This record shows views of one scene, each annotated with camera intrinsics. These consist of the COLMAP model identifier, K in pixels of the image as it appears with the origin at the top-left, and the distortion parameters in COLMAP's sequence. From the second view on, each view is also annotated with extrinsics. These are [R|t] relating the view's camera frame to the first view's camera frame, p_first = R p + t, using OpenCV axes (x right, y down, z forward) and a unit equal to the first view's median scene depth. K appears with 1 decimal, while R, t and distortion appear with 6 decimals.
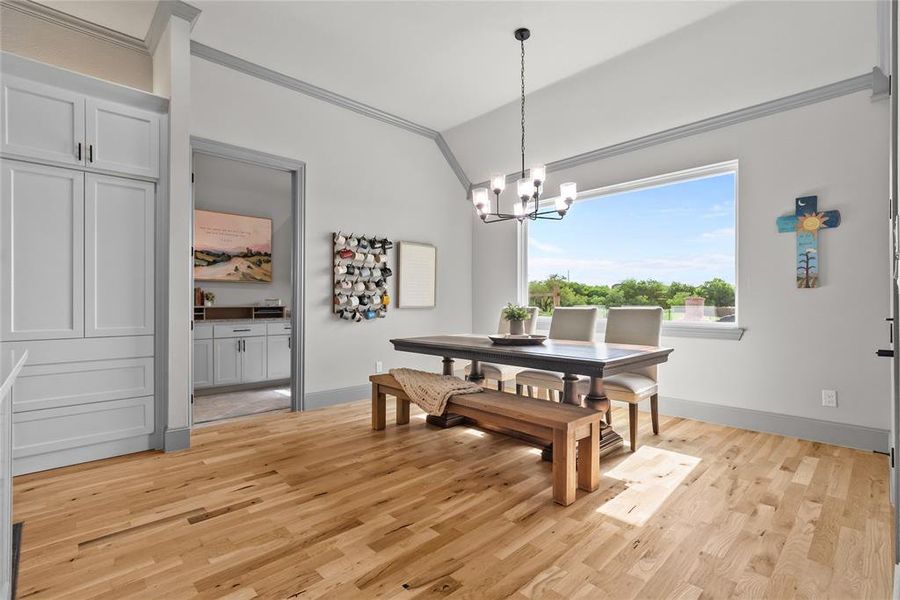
lens RADIAL K [[418.6, 0, 451.0], [0, 418.6, 304.2], [0, 0, 1]] dist [-0.005368, -0.000060]
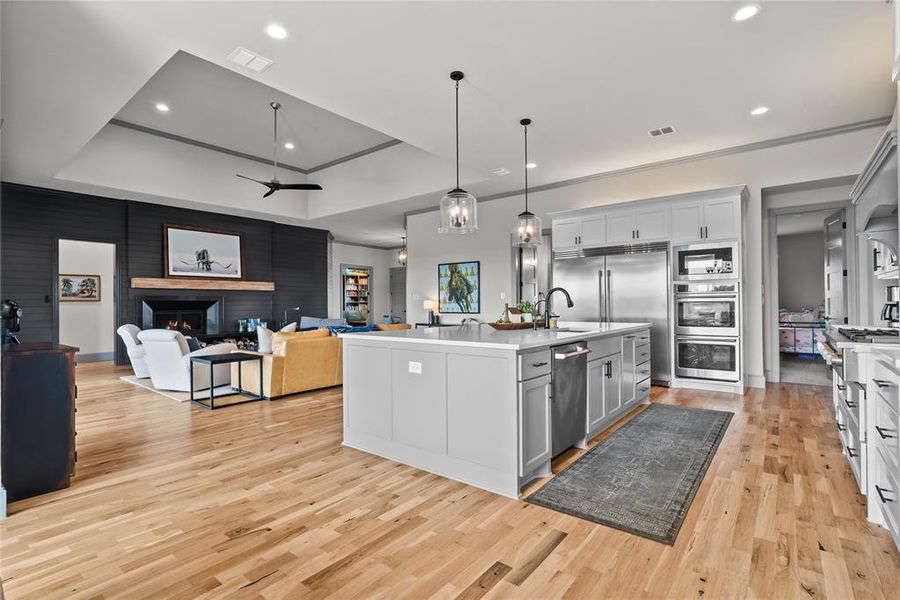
lens RADIAL K [[423.0, 0, 453.0], [0, 423.0, 300.7], [0, 0, 1]] dist [-0.017476, 0.007709]
pose [[-0.990751, 0.009431, -0.135364, -0.240055], [0.010099, 0.999940, -0.004244, -0.023891], [0.135316, -0.005572, -0.990787, 1.121642]]
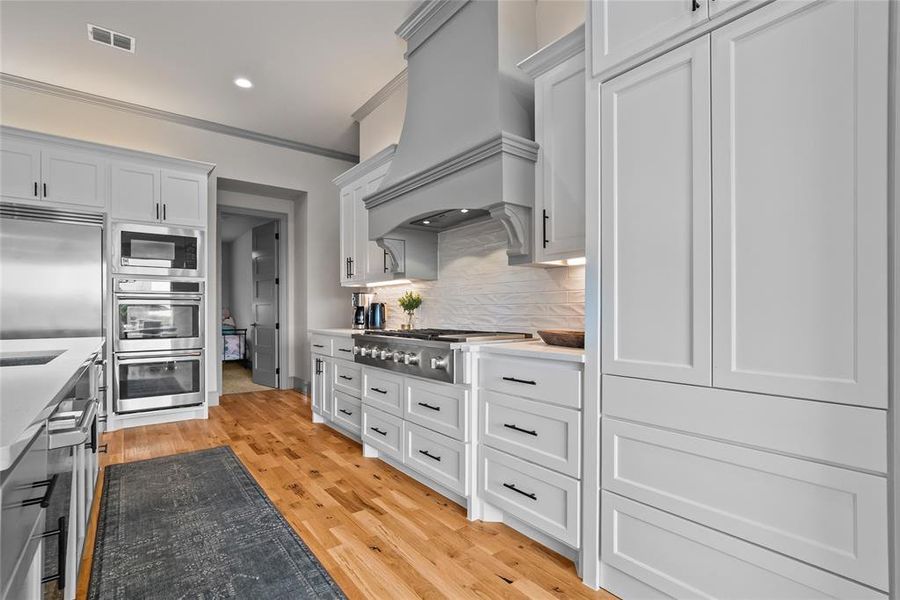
lens RADIAL K [[429.6, 0, 450.3], [0, 429.6, 309.6], [0, 0, 1]] dist [-0.001918, 0.000174]
pose [[-0.116889, -0.003387, -0.993139, -0.299974], [-0.003519, 0.999989, -0.002996, -0.002569], [0.993139, 0.003145, -0.116900, 0.620927]]
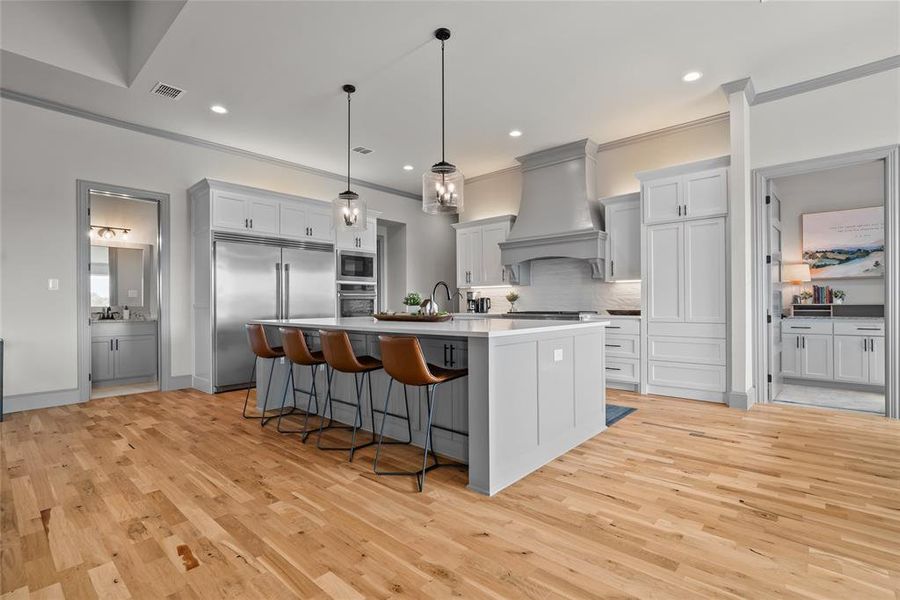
lens RADIAL K [[423.0, 0, 453.0], [0, 423.0, 300.7], [0, 0, 1]] dist [-0.017476, 0.007709]
pose [[0.083993, -0.007715, -0.996436, 0.564345], [0.001899, 0.999969, -0.007582, 0.004872], [0.996465, -0.001255, 0.084005, -0.039342]]
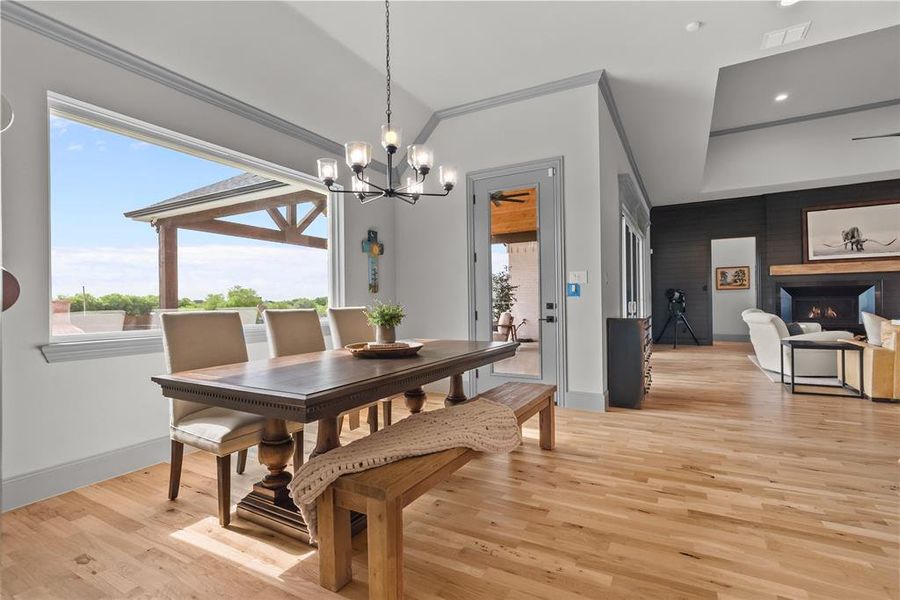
lens RADIAL K [[423.0, 0, 453.0], [0, 423.0, 300.7], [0, 0, 1]] dist [-0.017476, 0.007709]
pose [[-0.296866, 0.008885, 0.954878, -0.613148], [0.018161, 0.999828, -0.003657, 0.001050], [-0.954746, 0.016256, -0.296977, 1.102340]]
